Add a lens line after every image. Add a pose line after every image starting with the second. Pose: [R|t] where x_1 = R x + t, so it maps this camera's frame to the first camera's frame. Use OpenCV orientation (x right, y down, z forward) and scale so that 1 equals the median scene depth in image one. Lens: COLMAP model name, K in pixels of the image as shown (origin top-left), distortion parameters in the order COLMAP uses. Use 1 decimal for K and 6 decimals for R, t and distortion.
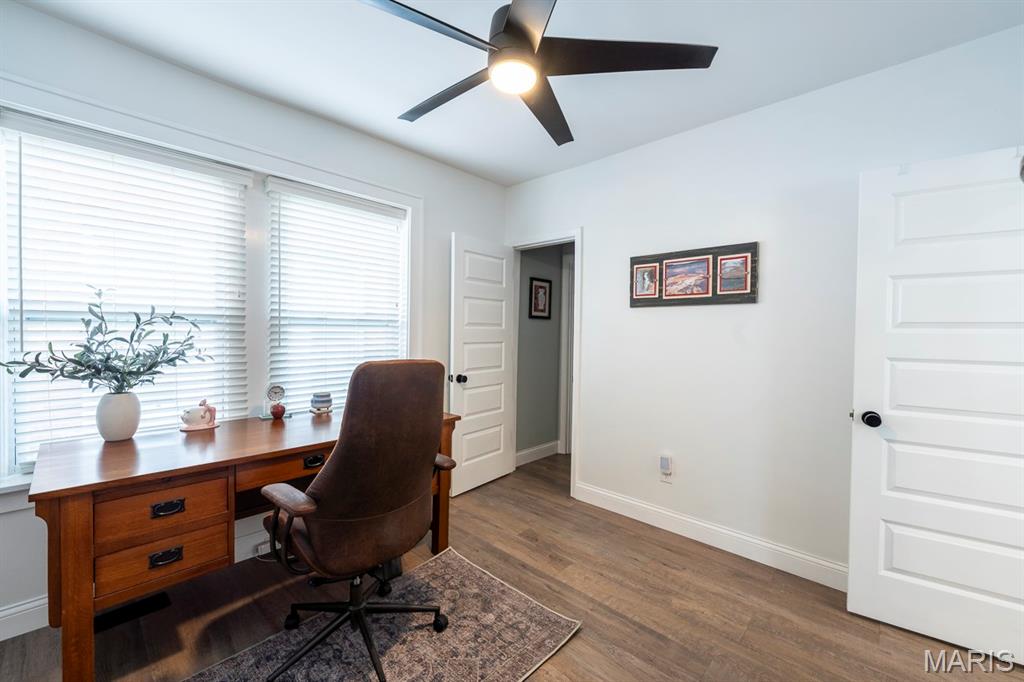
lens RADIAL K [[417.0, 0, 513.6], [0, 417.0, 338.7], [0, 0, 1]] dist [-0.000890, -0.000038]
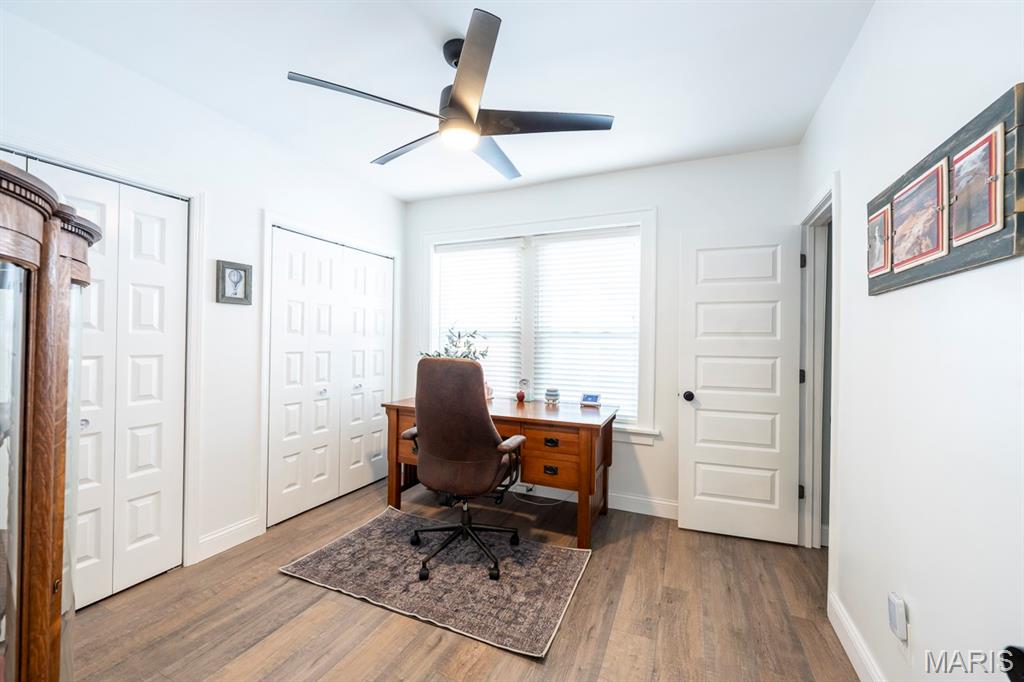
lens RADIAL K [[417.0, 0, 513.1], [0, 417.0, 340.2], [0, 0, 1]] dist [-0.000890, -0.000038]
pose [[0.318039, -0.009824, -0.948027, 0.755255], [-0.026751, 0.999455, -0.019331, 0.005493], [0.947700, 0.031509, 0.317603, 0.465746]]
